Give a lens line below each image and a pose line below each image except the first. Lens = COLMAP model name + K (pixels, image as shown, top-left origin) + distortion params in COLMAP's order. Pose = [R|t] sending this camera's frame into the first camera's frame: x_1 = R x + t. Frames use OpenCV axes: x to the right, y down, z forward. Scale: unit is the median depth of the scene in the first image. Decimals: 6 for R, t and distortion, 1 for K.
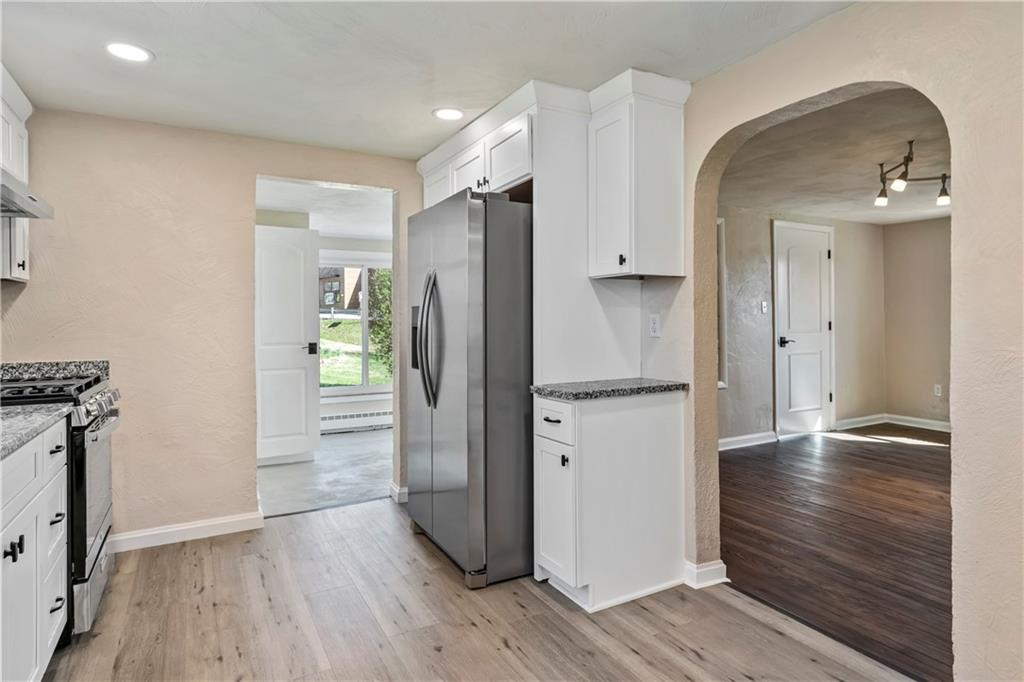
lens RADIAL K [[579.4, 0, 514.3], [0, 579.4, 323.9], [0, 0, 1]] dist [0.003484, 0.000161]
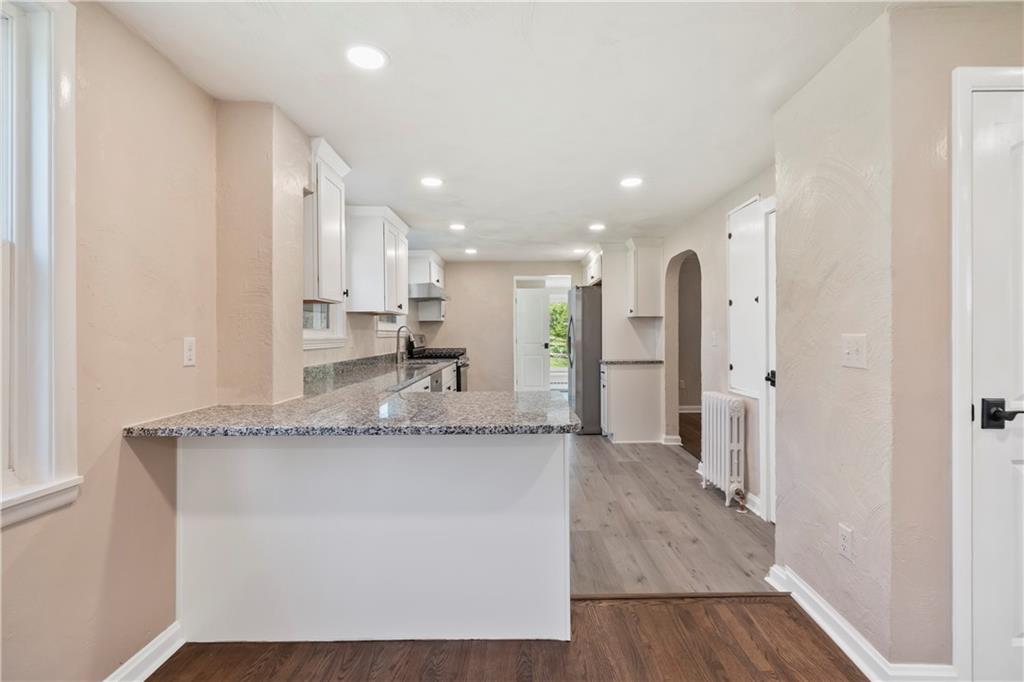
lens RADIAL K [[468.3, 0, 513.7], [0, 468.3, 334.8], [0, 0, 1]] dist [-0.000342, -0.000001]
pose [[0.874418, 0.003279, -0.485162, 0.705322], [0.002136, 0.999941, 0.010608, -0.028377], [0.485168, -0.010313, 0.874360, -1.016538]]
